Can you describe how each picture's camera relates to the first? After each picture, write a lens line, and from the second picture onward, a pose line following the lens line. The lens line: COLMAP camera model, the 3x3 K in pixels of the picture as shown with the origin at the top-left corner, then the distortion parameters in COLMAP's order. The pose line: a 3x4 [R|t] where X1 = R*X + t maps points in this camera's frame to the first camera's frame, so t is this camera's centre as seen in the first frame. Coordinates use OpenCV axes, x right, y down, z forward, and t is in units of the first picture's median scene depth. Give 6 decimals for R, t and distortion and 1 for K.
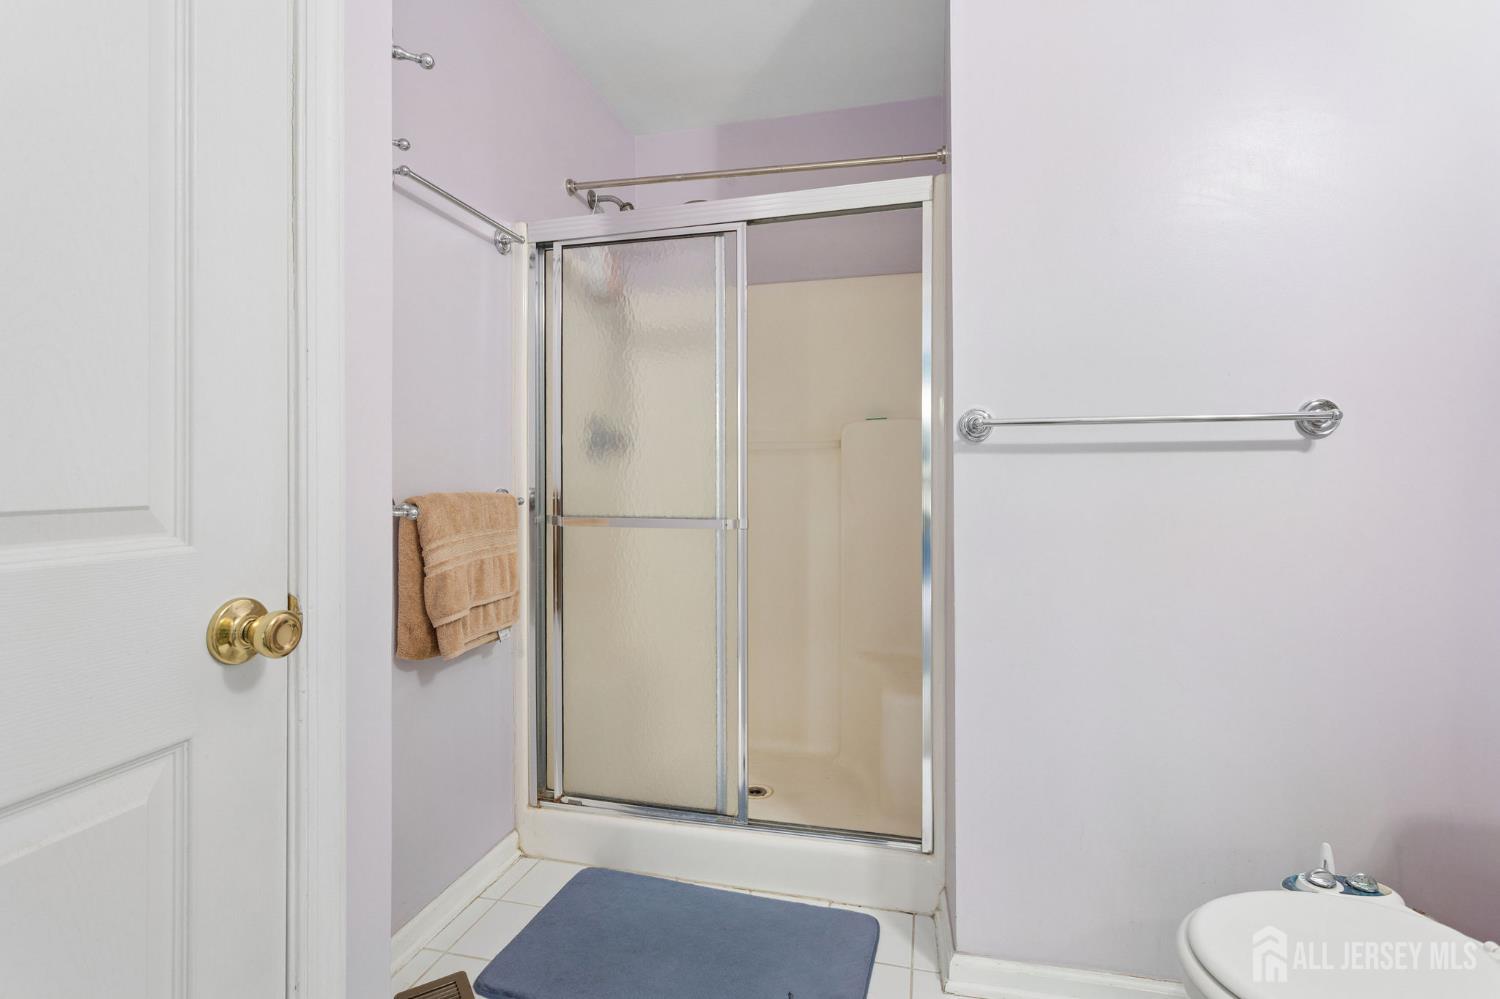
lens RADIAL K [[712.1, 0, 746.9], [0, 712.1, 473.0], [0, 0, 1]] dist [0.010076, -0.000019]
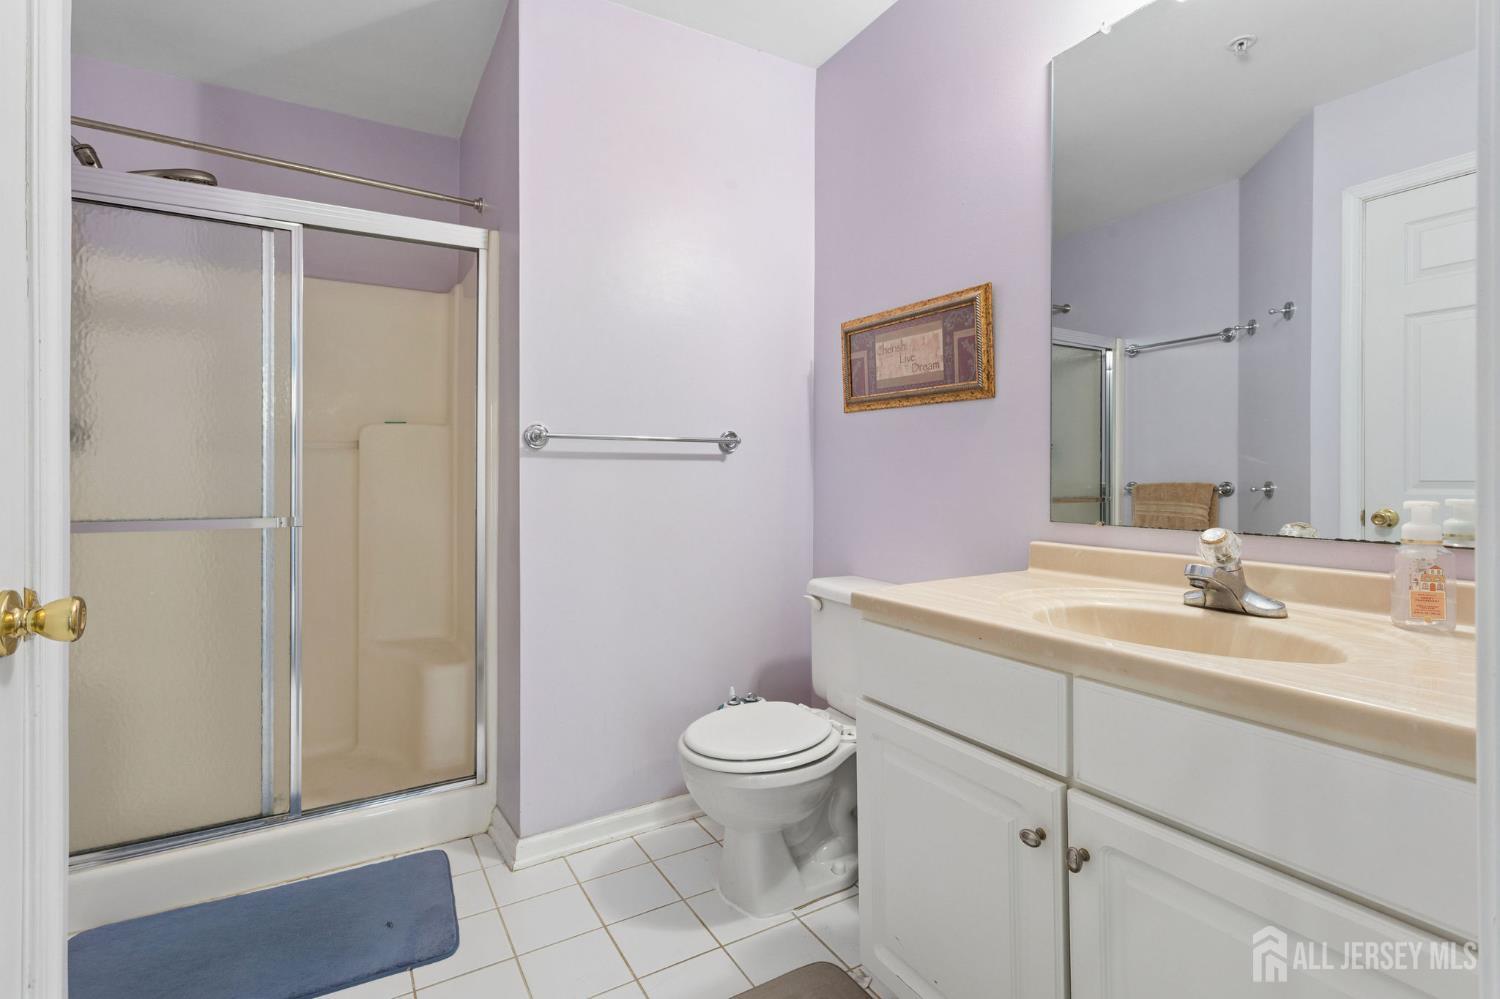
lens RADIAL K [[712.1, 0, 746.9], [0, 712.1, 473.0], [0, 0, 1]] dist [0.010076, -0.000019]
pose [[0.707178, 0.007837, 0.706992, -0.302899], [-0.004879, 0.999969, -0.006204, 0.006462], [-0.707018, 0.000938, 0.707195, -0.190864]]
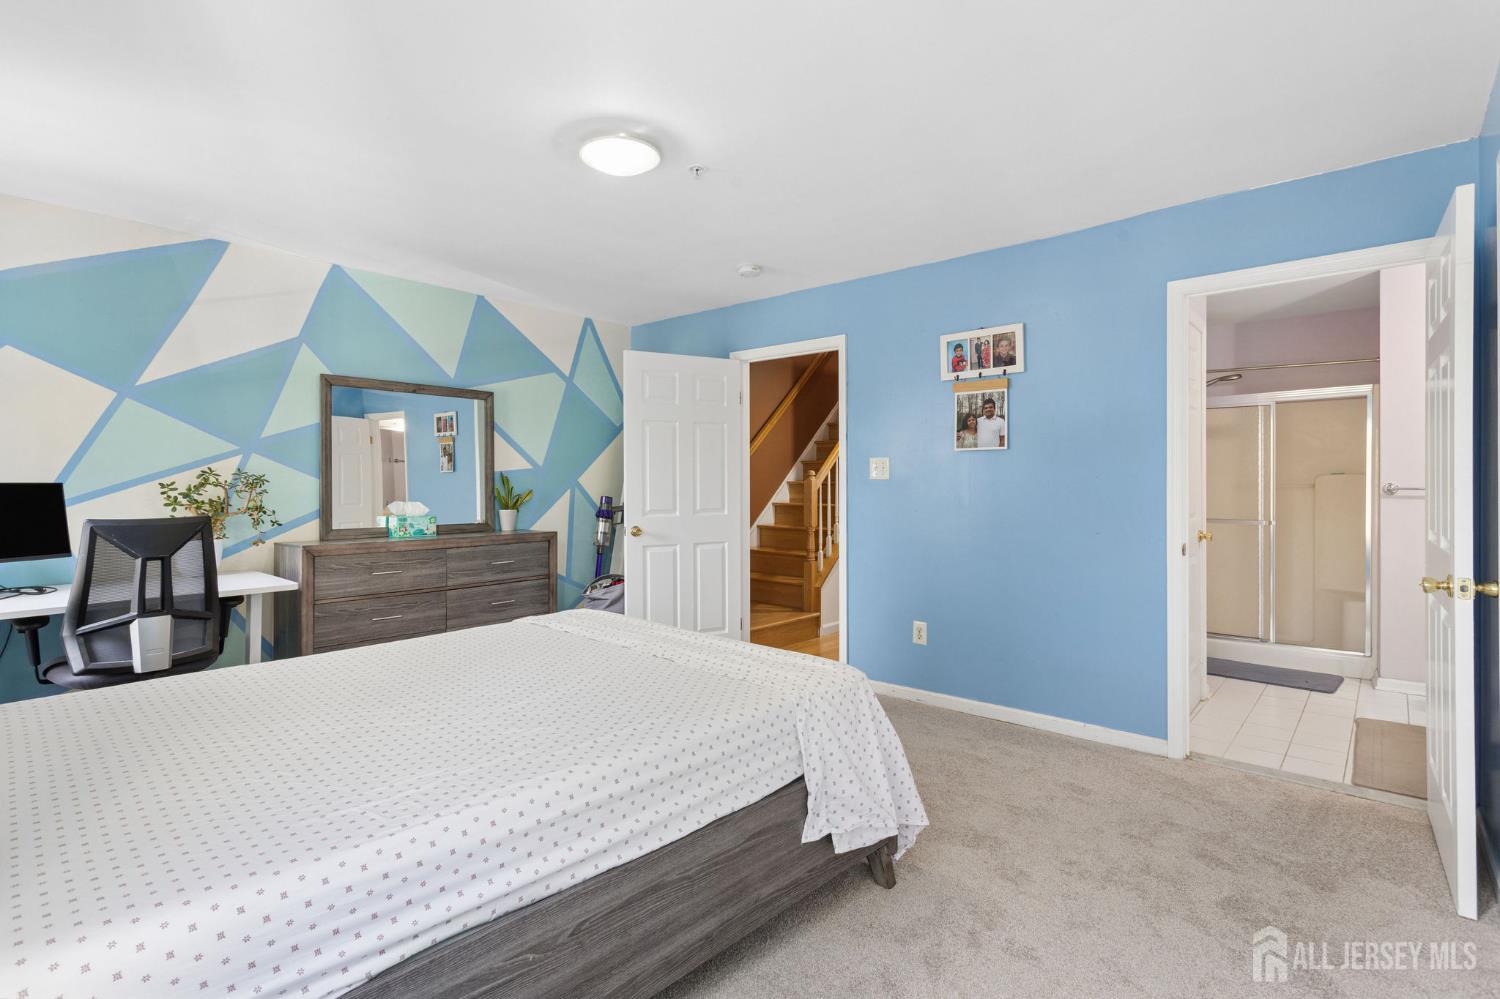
lens RADIAL K [[712.1, 0, 746.9], [0, 712.1, 473.0], [0, 0, 1]] dist [0.010076, -0.000019]
pose [[0.883299, 0.005155, -0.468781, -0.512168], [-0.003032, 0.999981, 0.005283, -0.121175], [0.468800, -0.003245, 0.883298, -2.325024]]
